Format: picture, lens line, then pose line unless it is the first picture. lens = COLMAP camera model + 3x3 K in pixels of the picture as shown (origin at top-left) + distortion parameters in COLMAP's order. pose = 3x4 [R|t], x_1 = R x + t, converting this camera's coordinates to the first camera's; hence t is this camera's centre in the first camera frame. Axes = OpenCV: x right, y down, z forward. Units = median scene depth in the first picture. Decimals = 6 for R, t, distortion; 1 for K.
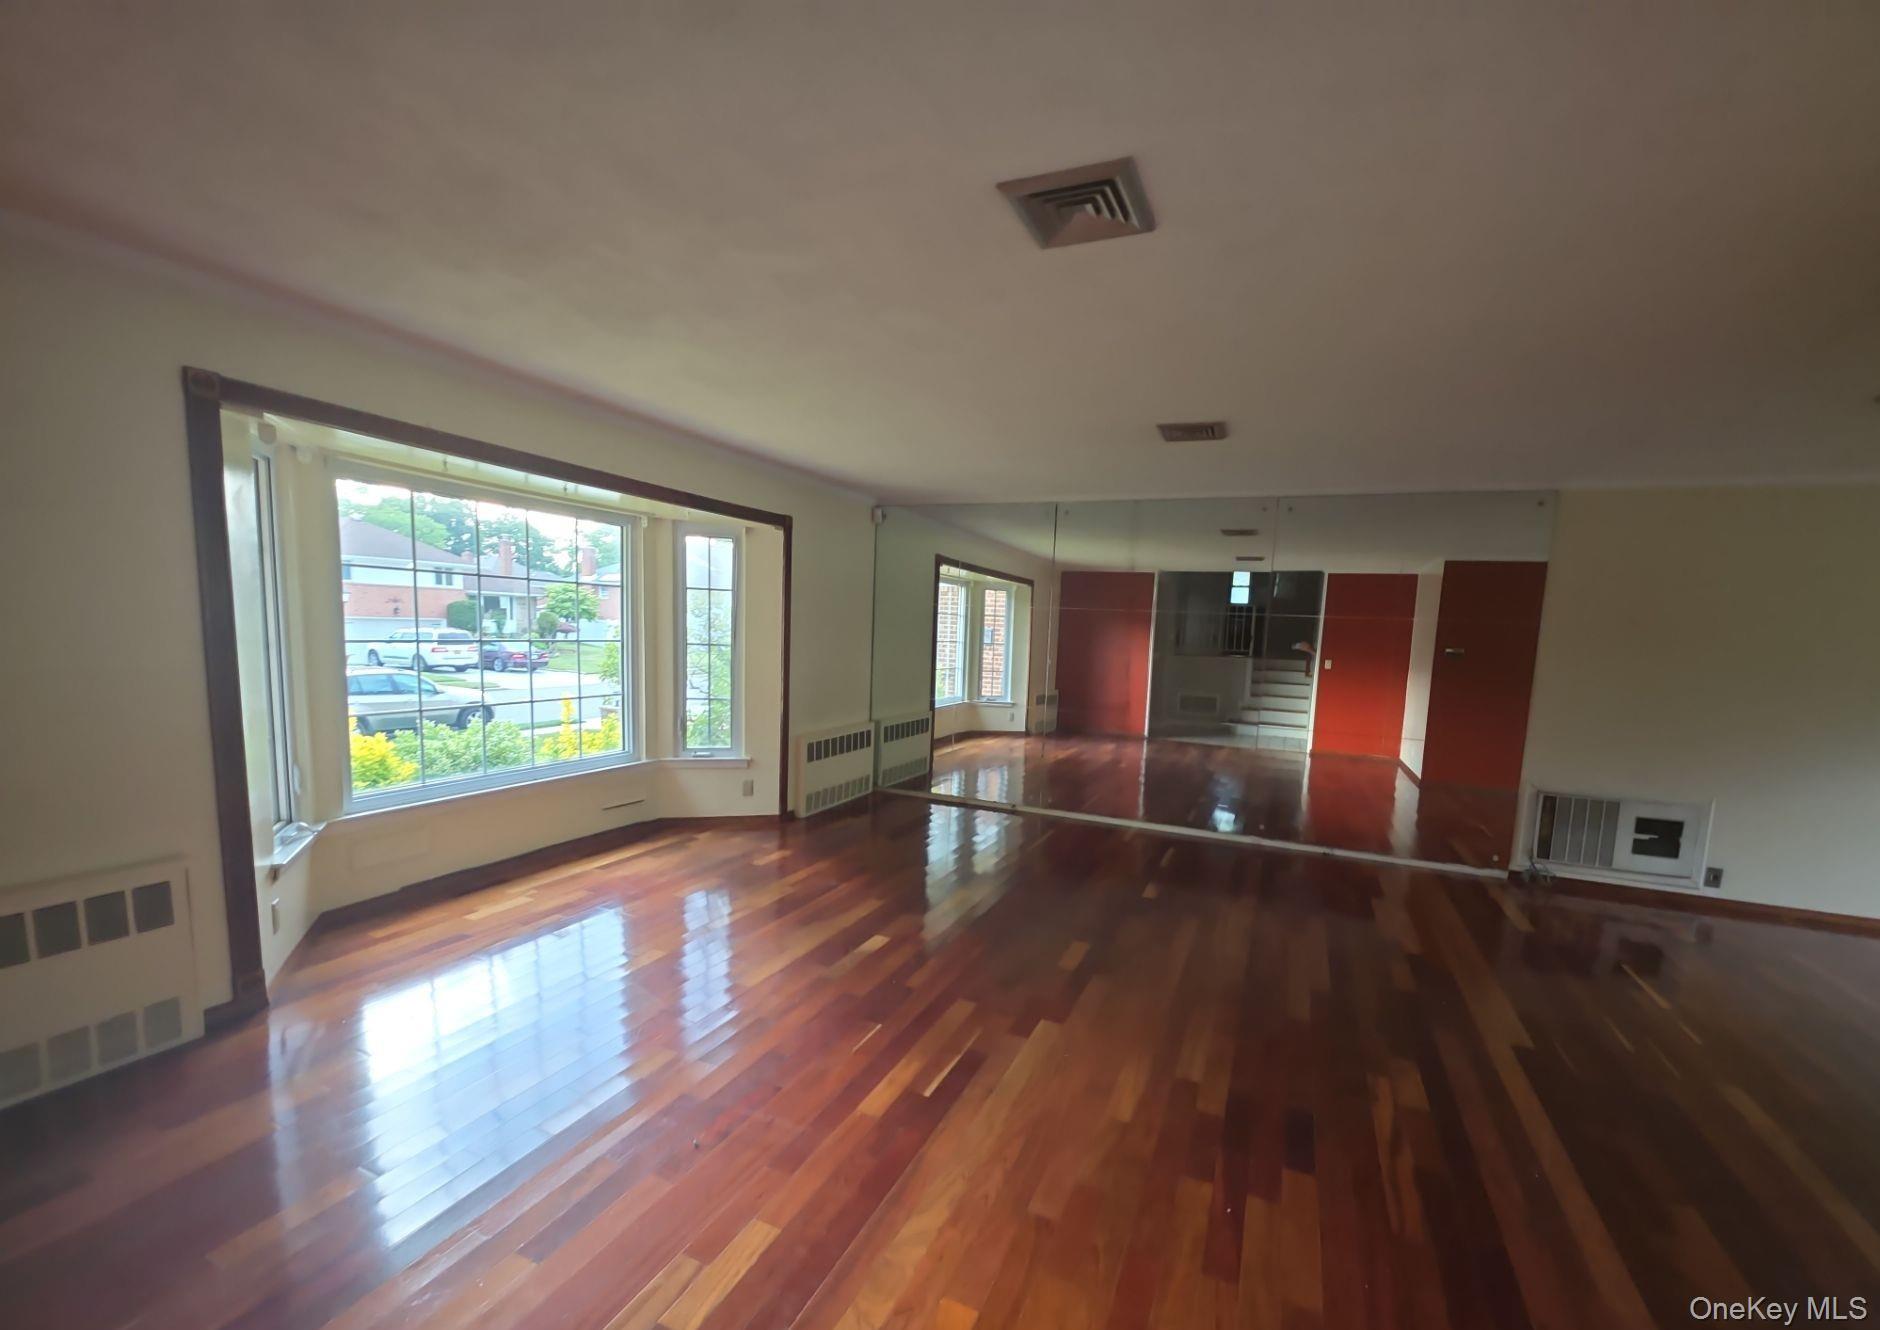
lens RADIAL K [[773.1, 0, 943.9], [0, 773.1, 716.5], [0, 0, 1]] dist [0.001079, 0.000056]
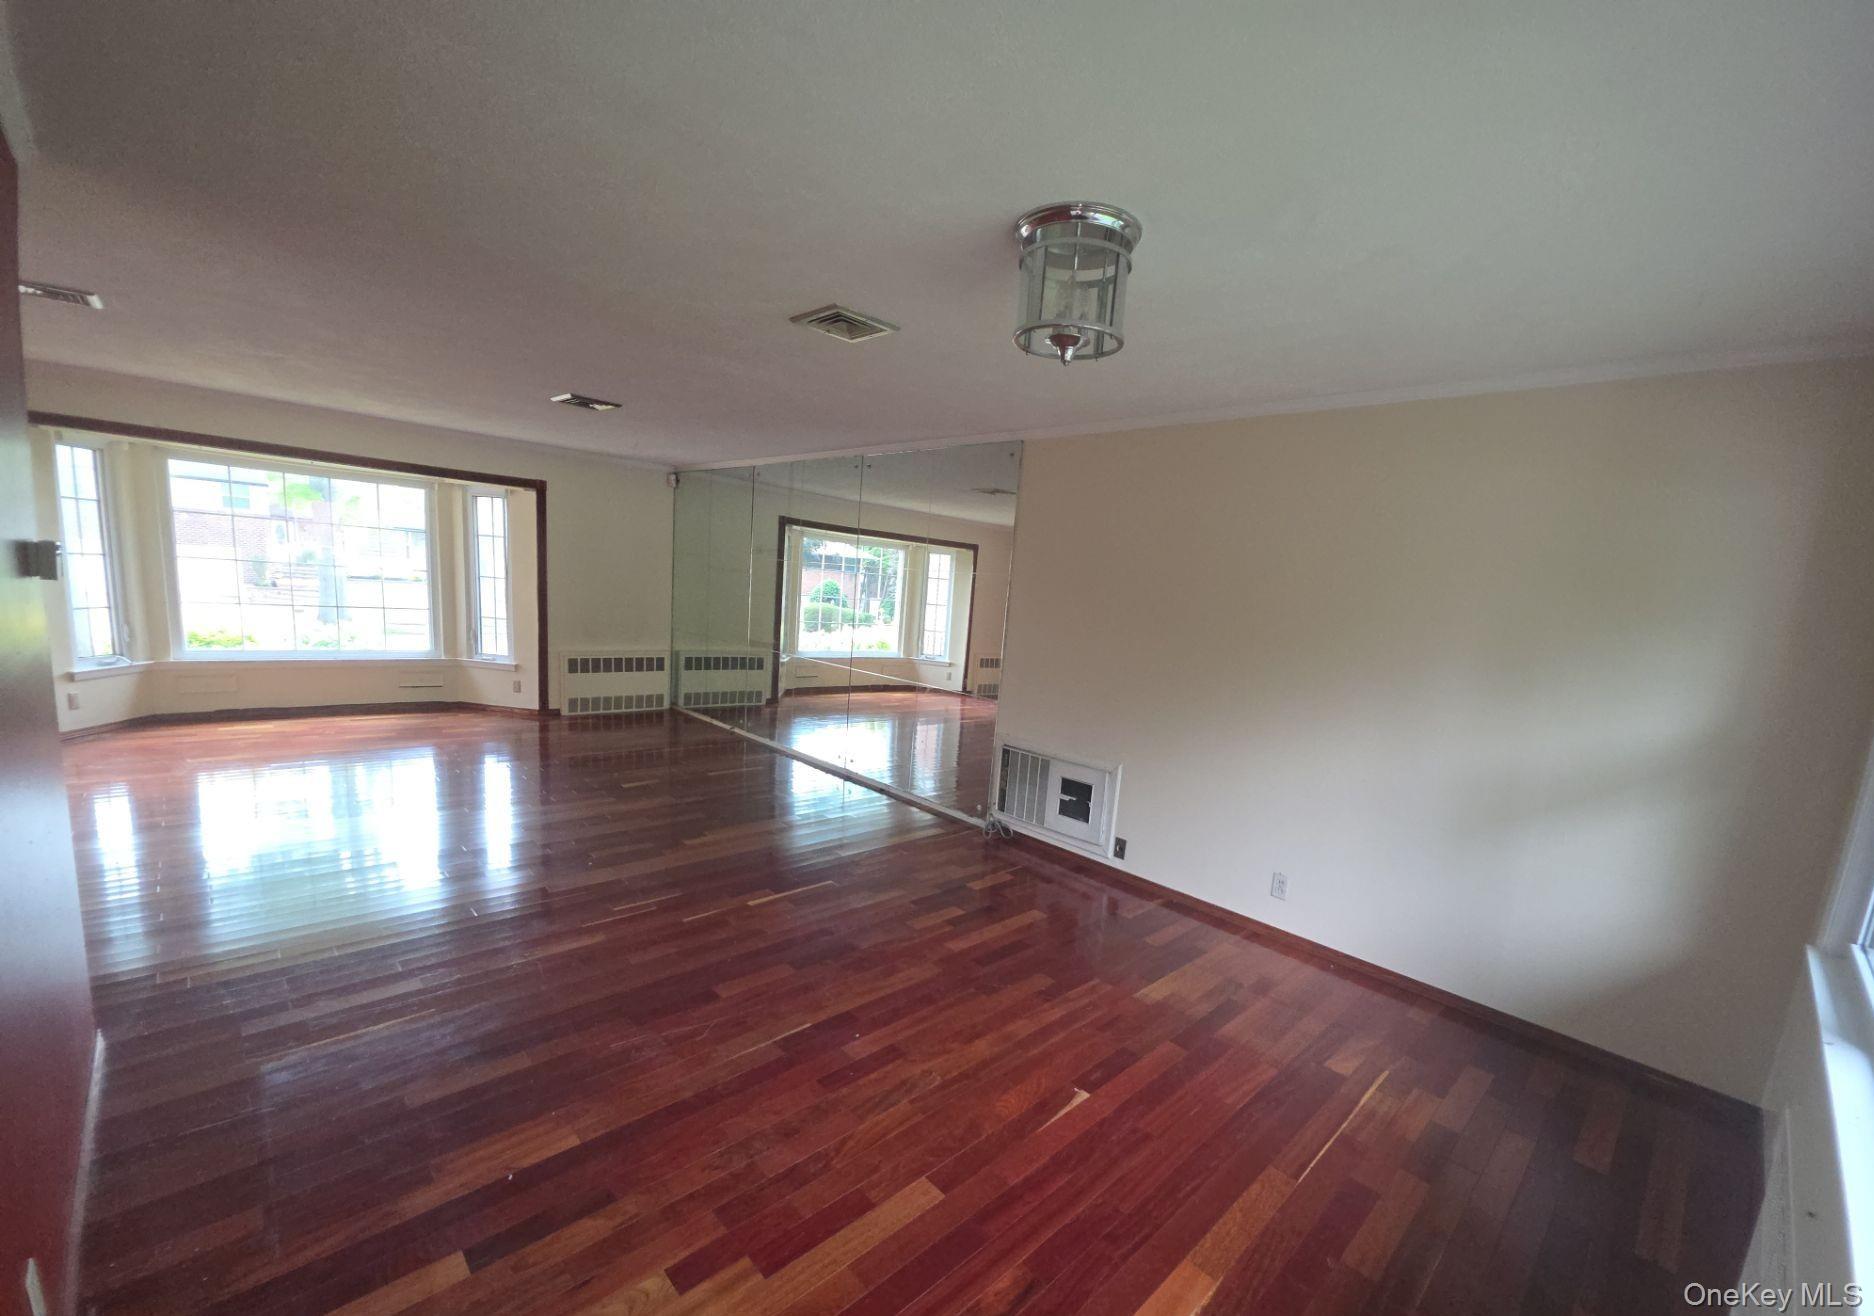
lens RADIAL K [[757.5, 0, 938.8], [0, 757.5, 705.2], [0, 0, 1]] dist [0.001131, 0.000149]
pose [[0.929216, 0.093738, -0.357451, 1.013568], [-0.088585, 0.995592, 0.030802, 0.022373], [0.358763, 0.003043, 0.933424, 0.047570]]
